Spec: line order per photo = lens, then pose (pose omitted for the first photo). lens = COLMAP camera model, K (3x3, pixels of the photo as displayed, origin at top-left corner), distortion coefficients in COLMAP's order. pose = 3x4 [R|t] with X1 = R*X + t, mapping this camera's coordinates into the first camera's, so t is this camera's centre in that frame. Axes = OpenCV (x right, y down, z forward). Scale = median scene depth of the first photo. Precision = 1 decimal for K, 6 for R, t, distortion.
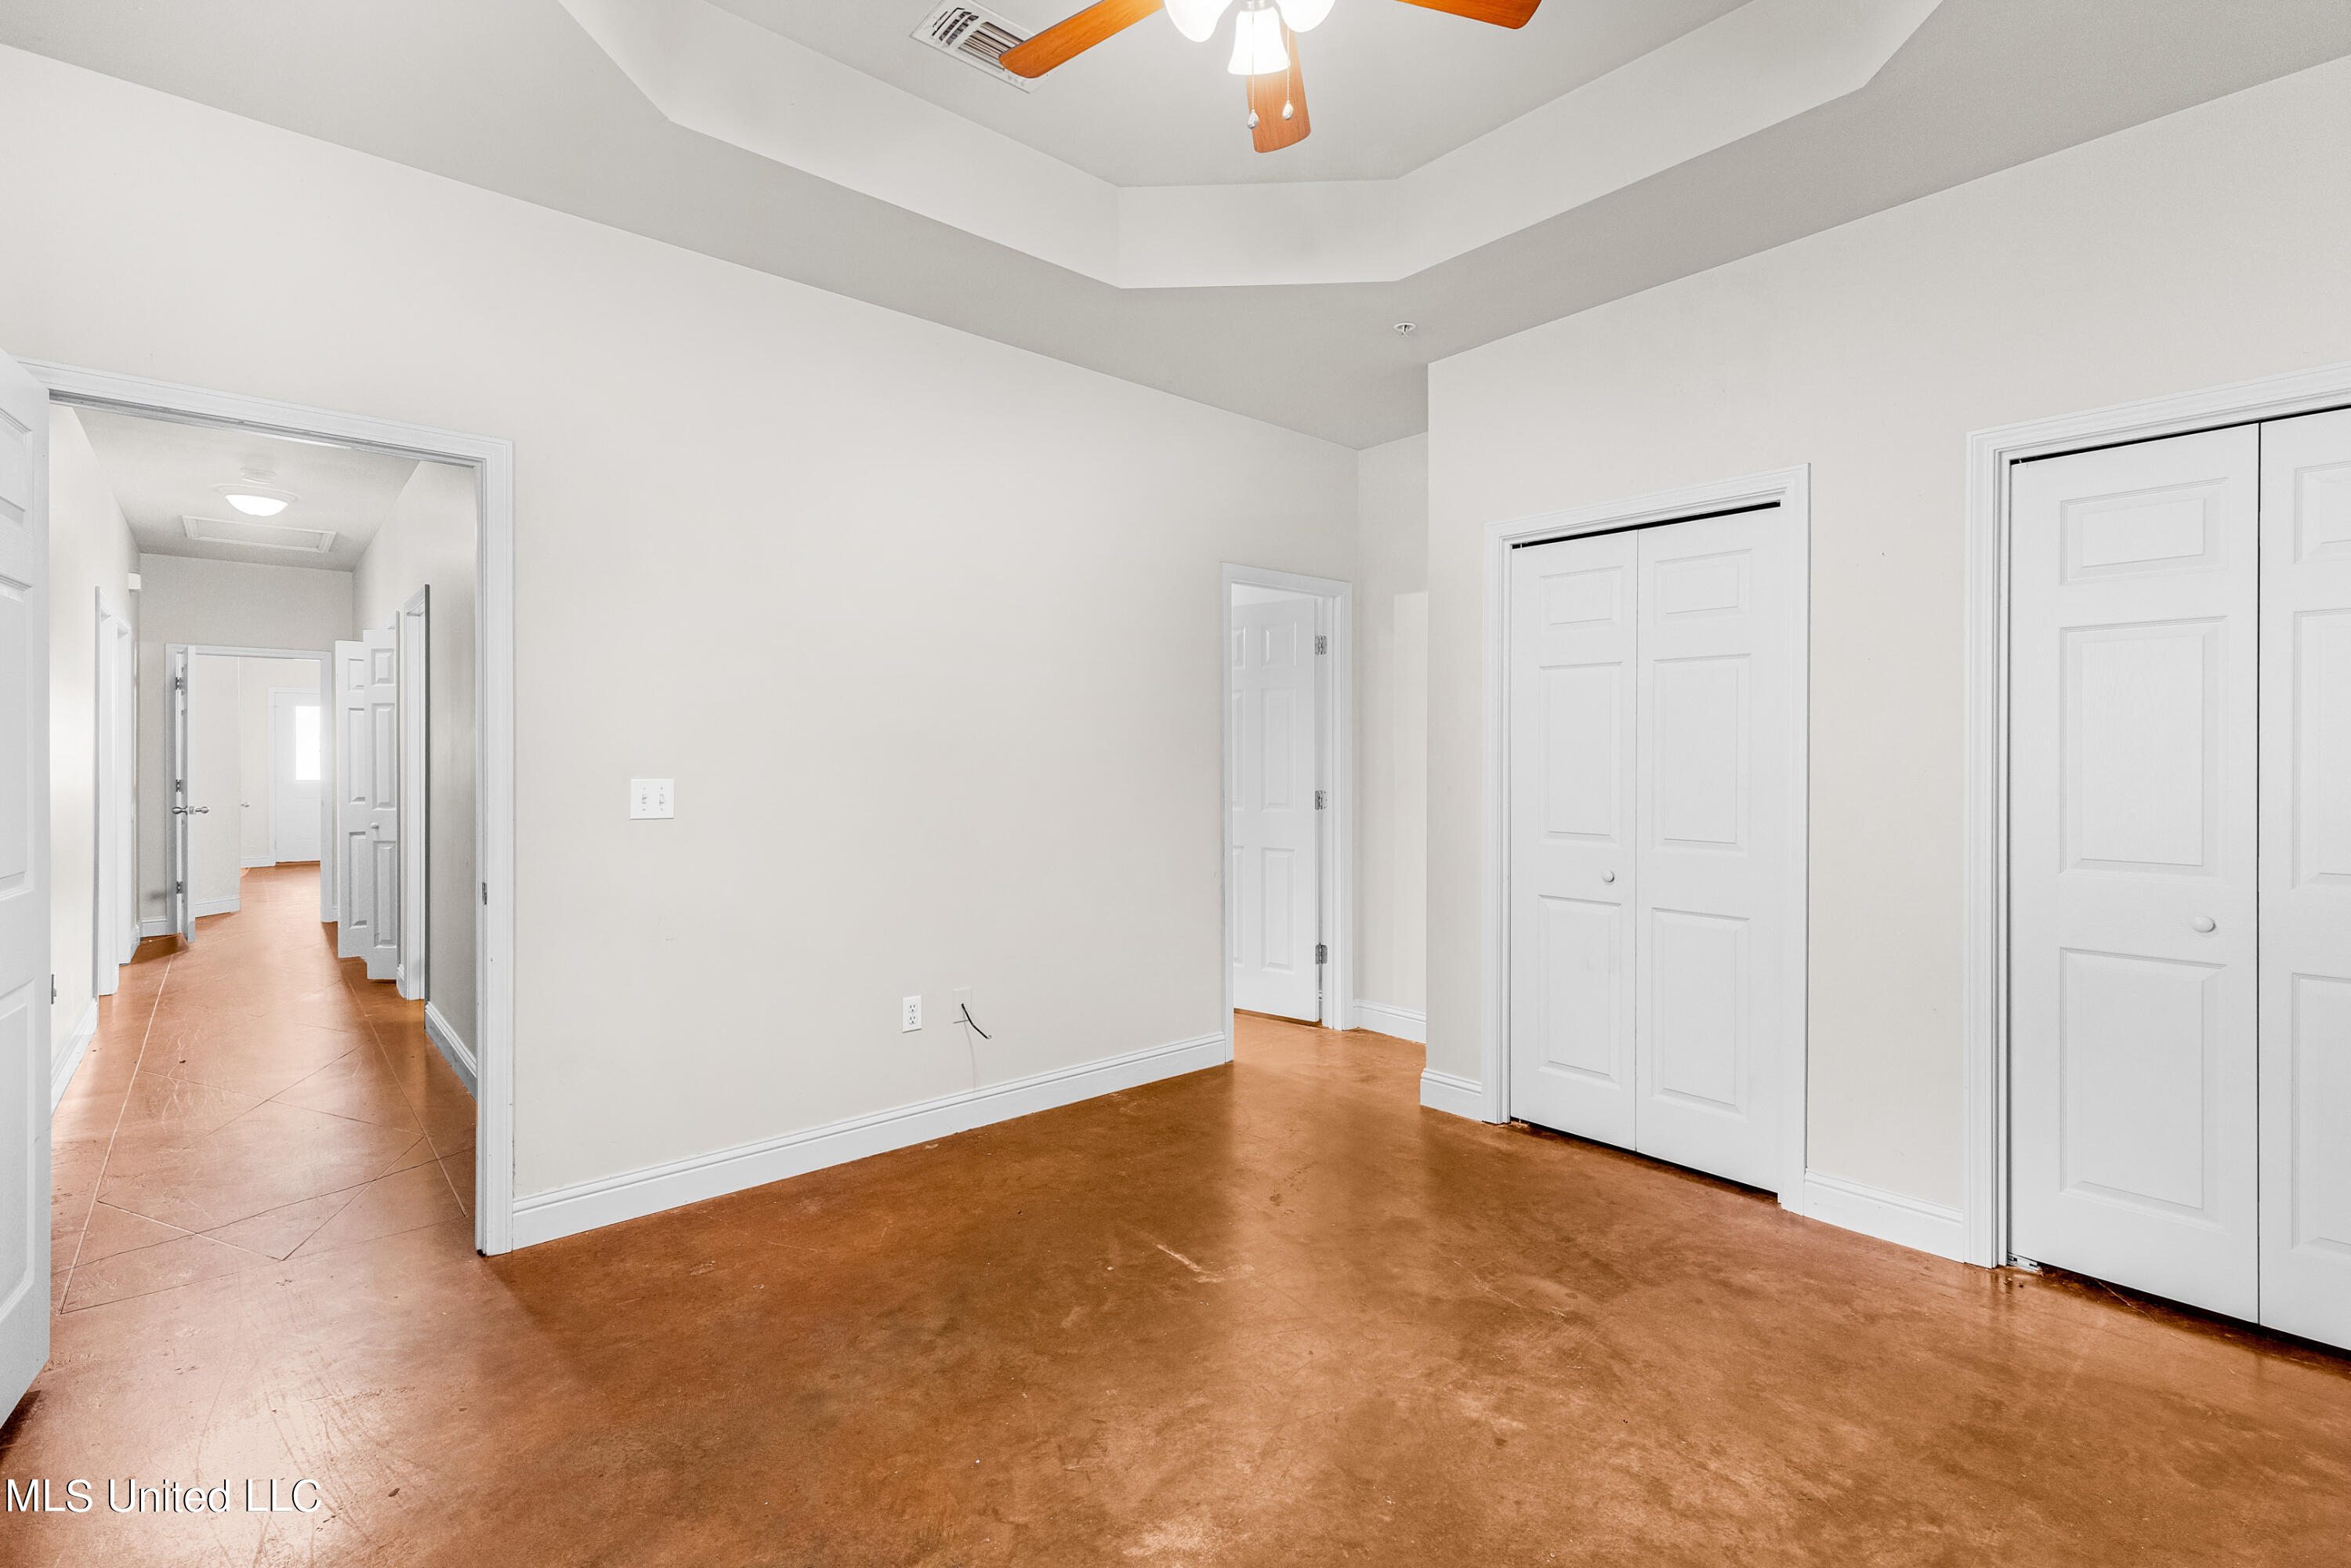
lens RADIAL K [[1076.1, 0, 1192.5], [0, 1076.1, 766.3], [0, 0, 1]] dist [-0.000168, -0.000422]
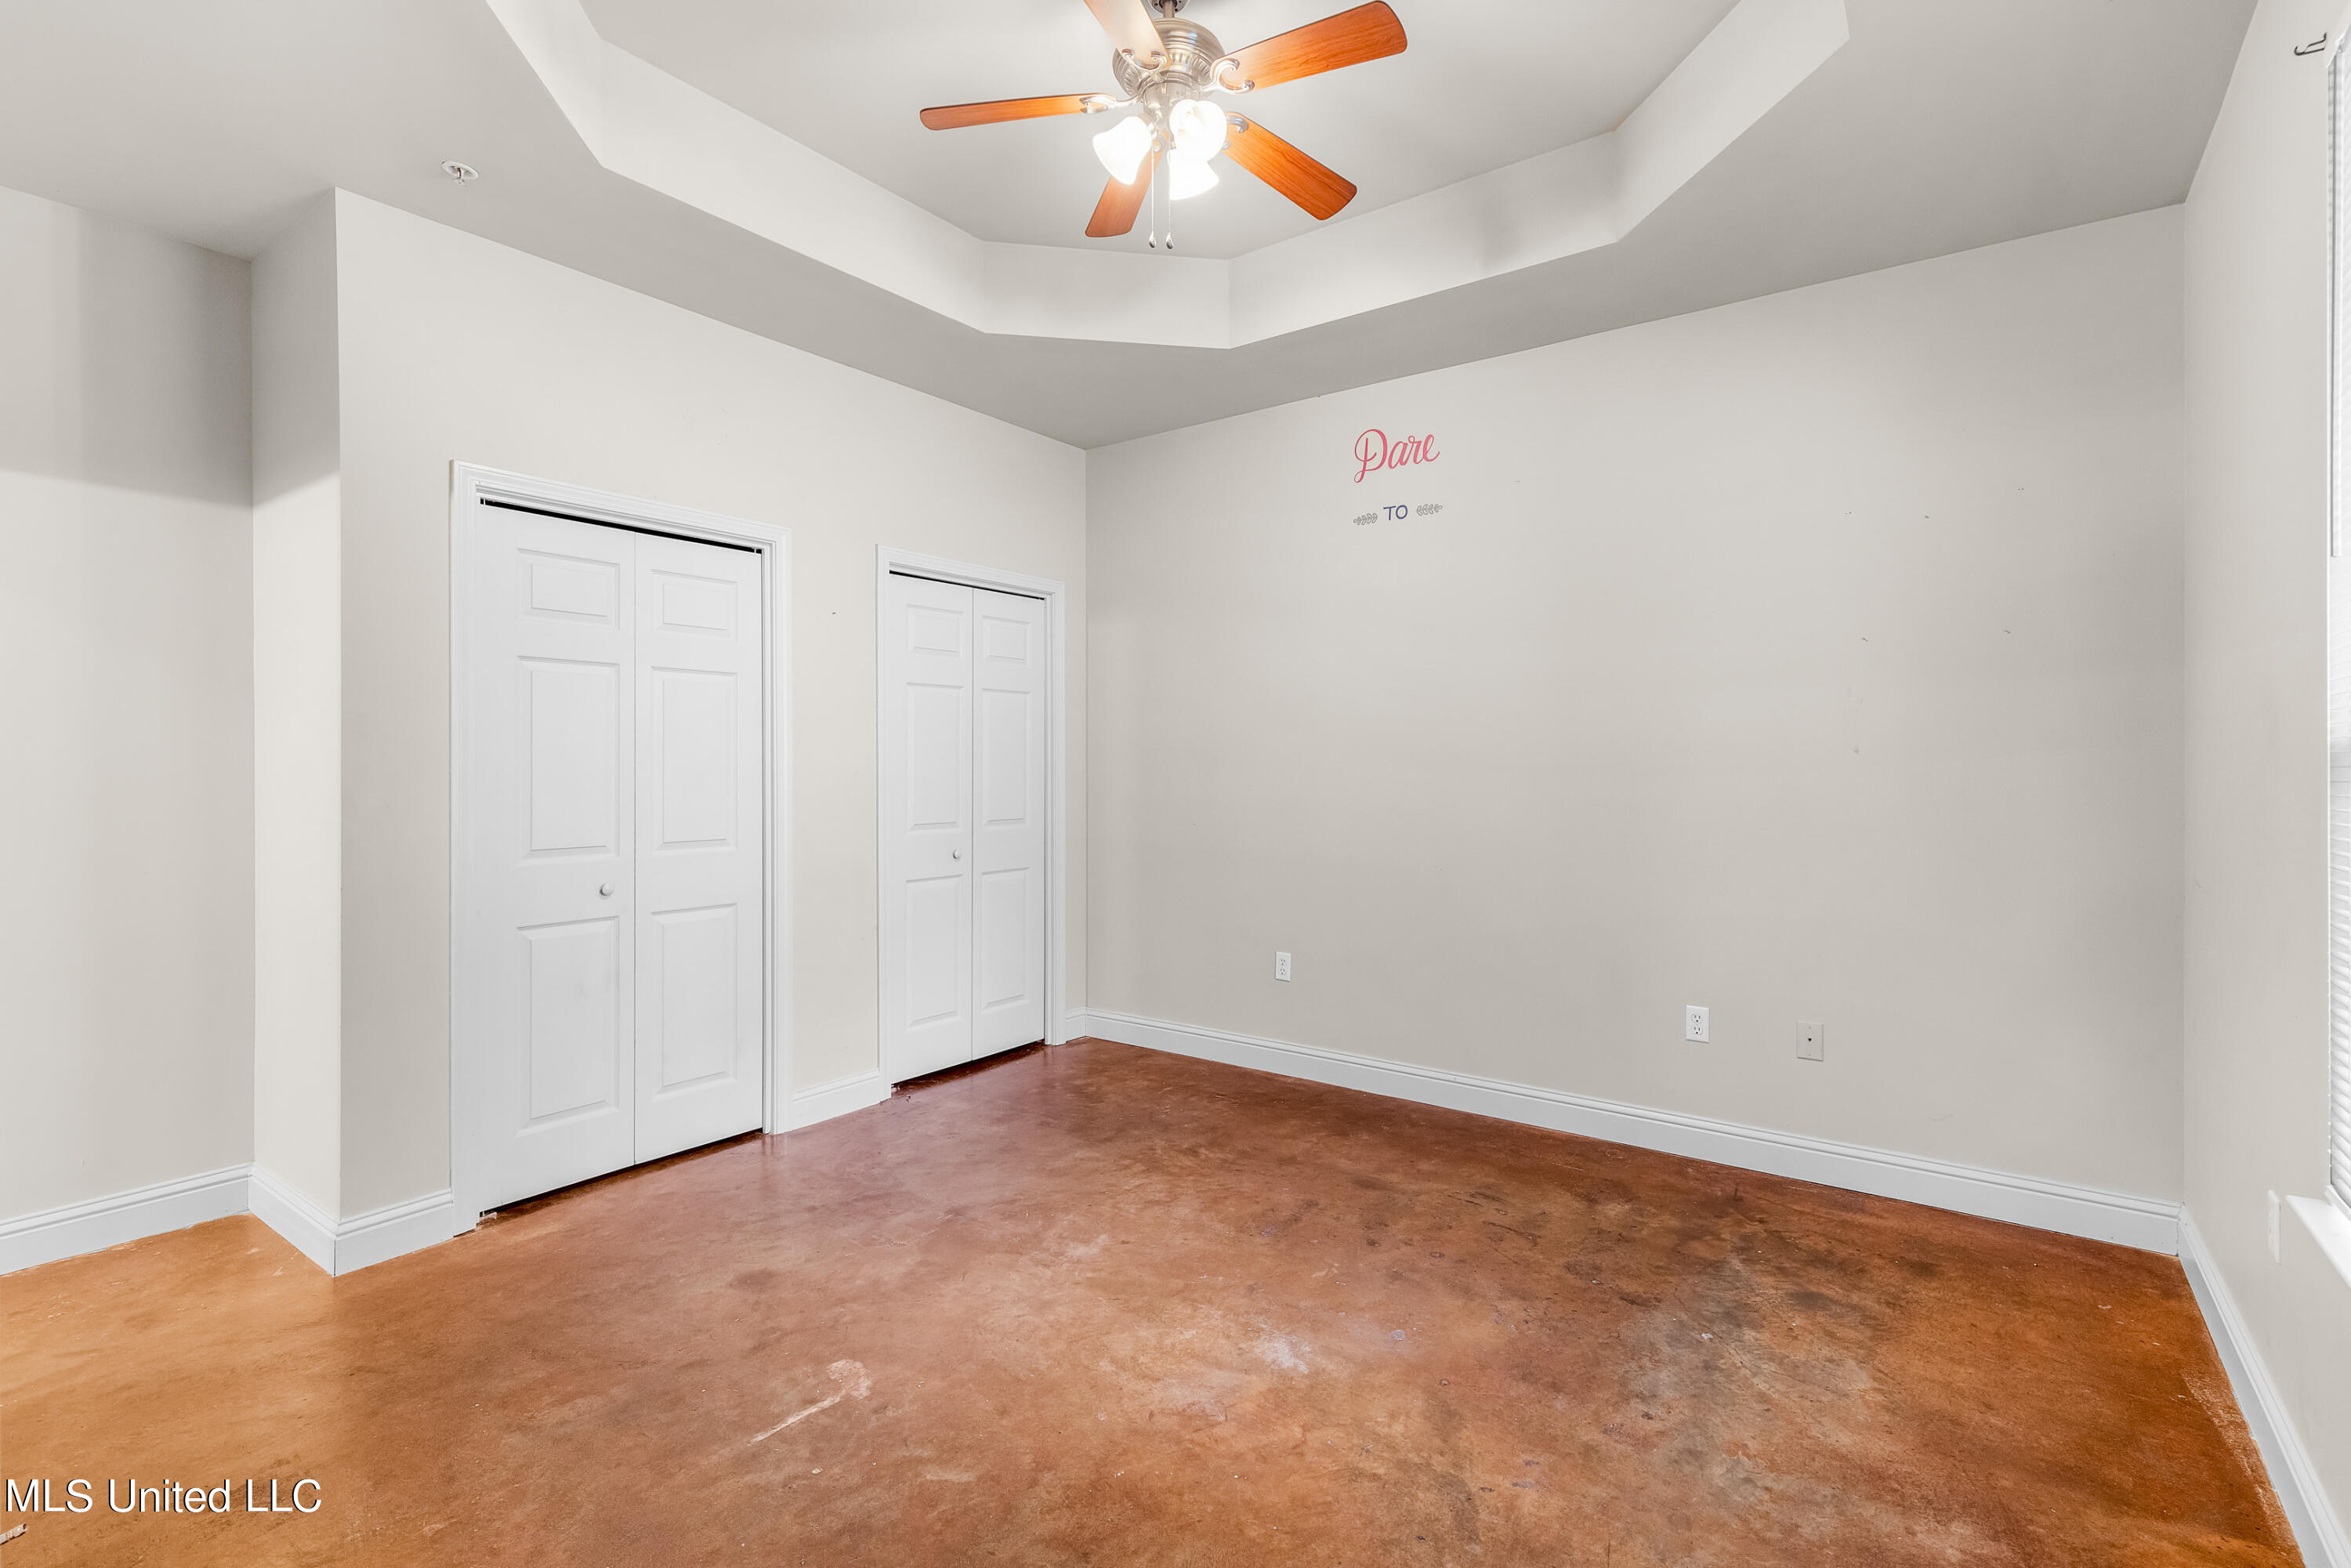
lens RADIAL K [[1076.1, 0, 1192.3], [0, 1076.1, 771.3], [0, 0, 1]] dist [-0.000168, -0.000422]
pose [[-0.217643, -0.009828, 0.975979, -0.916022], [0.013030, 0.999831, 0.012974, -0.011395], [-0.975941, 0.015541, -0.217478, 0.992498]]
